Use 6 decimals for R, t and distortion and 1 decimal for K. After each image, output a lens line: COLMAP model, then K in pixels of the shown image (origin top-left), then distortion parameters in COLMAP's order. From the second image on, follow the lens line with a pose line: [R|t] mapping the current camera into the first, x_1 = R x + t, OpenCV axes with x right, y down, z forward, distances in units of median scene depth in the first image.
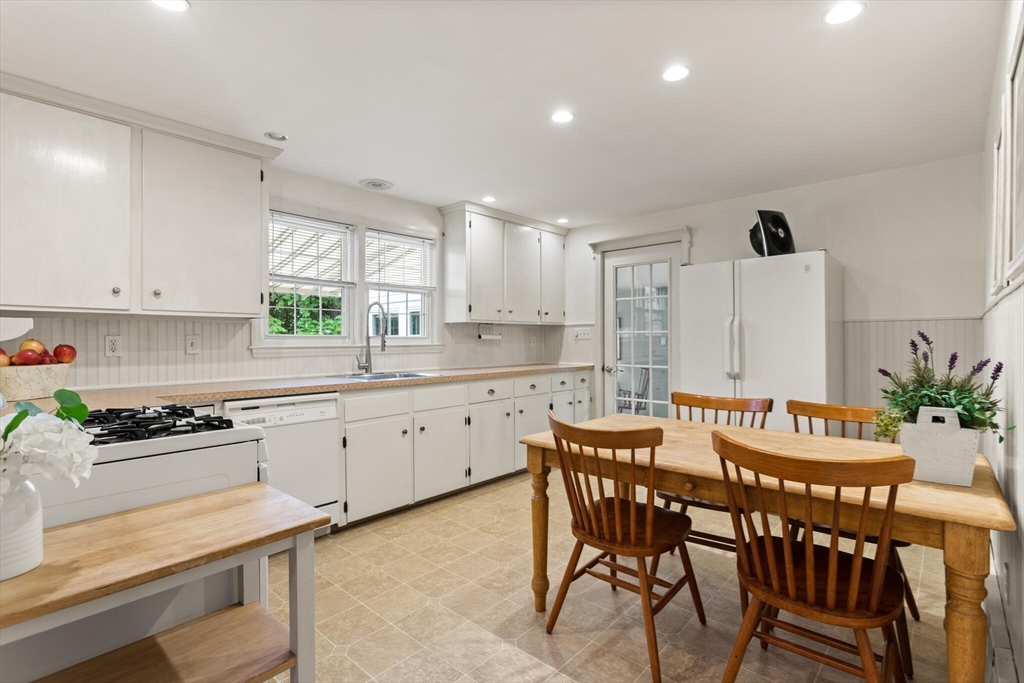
lens RADIAL K [[490.0, 0, 511.8], [0, 490.0, 343.4], [0, 0, 1]] dist [-0.003919, -0.000015]
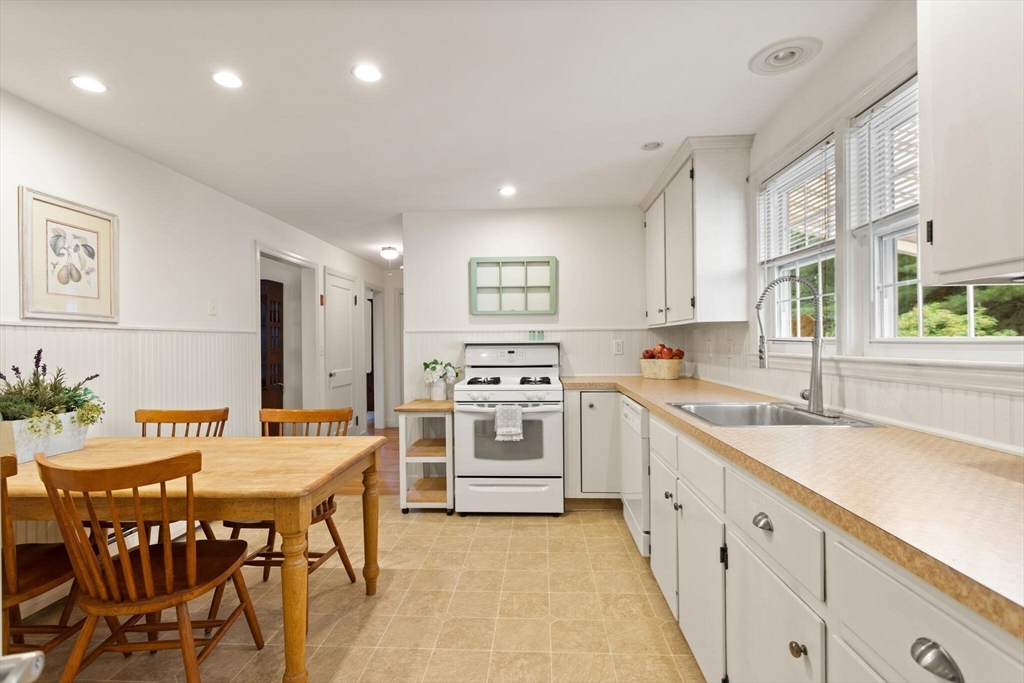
lens RADIAL K [[490.0, 0, 514.2], [0, 490.0, 339.2], [0, 0, 1]] dist [-0.003919, -0.000015]
pose [[-0.781717, 0.008468, -0.623575, 0.416628], [0.006716, 0.999964, 0.005160, -0.029259], [0.623597, -0.000155, -0.781746, 1.760368]]
